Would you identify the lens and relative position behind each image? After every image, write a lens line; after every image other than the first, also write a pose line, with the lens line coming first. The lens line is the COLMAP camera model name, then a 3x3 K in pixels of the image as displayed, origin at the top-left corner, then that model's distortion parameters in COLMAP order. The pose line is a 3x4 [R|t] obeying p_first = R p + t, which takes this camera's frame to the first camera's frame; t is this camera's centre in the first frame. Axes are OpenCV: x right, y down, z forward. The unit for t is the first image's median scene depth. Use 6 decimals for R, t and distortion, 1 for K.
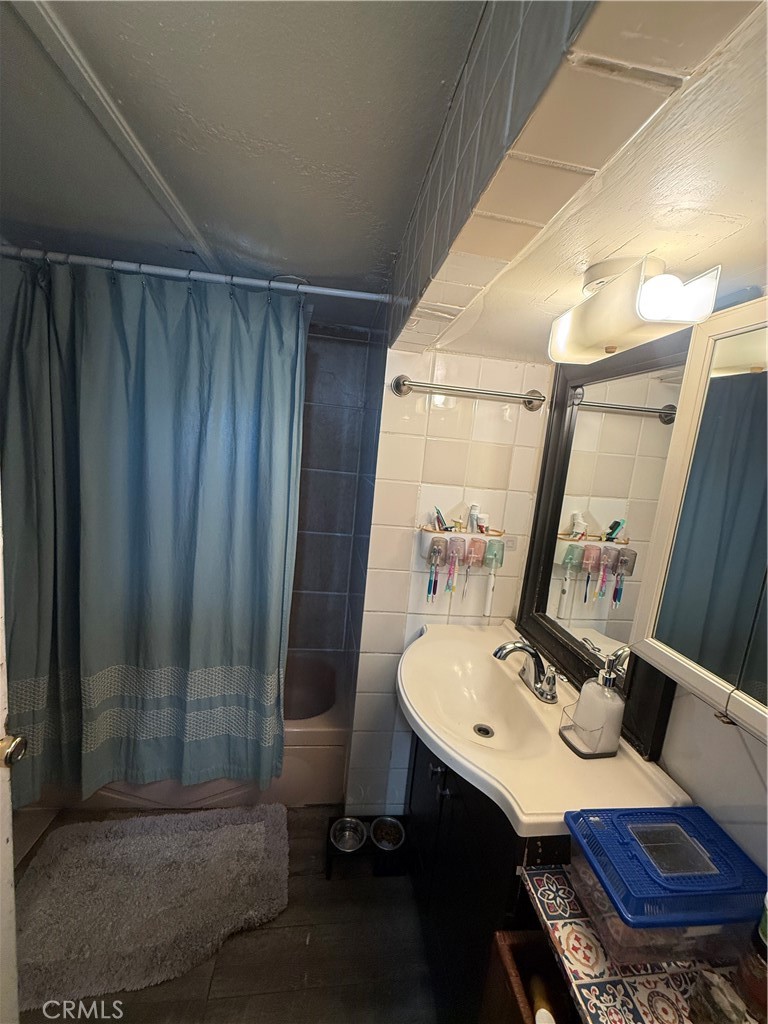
lens RADIAL K [[407.0, 0, 381.0], [0, 407.0, 511.9], [0, 0, 1]] dist [-0.002884, 0.000748]
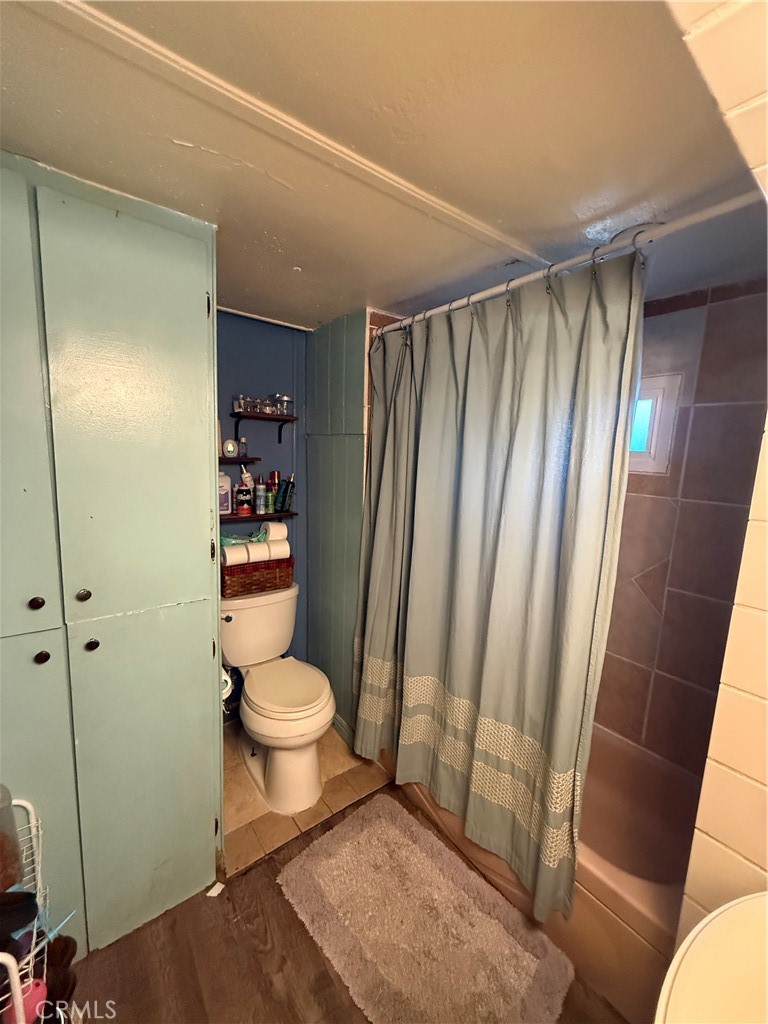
lens RADIAL K [[407.0, 0, 384.8], [0, 407.0, 509.9], [0, 0, 1]] dist [-0.002884, 0.000748]
pose [[0.519466, 0.050368, -0.853005, 0.184276], [-0.114598, 0.993350, -0.011134, -0.033712], [0.846772, 0.103536, 0.521784, 0.311148]]
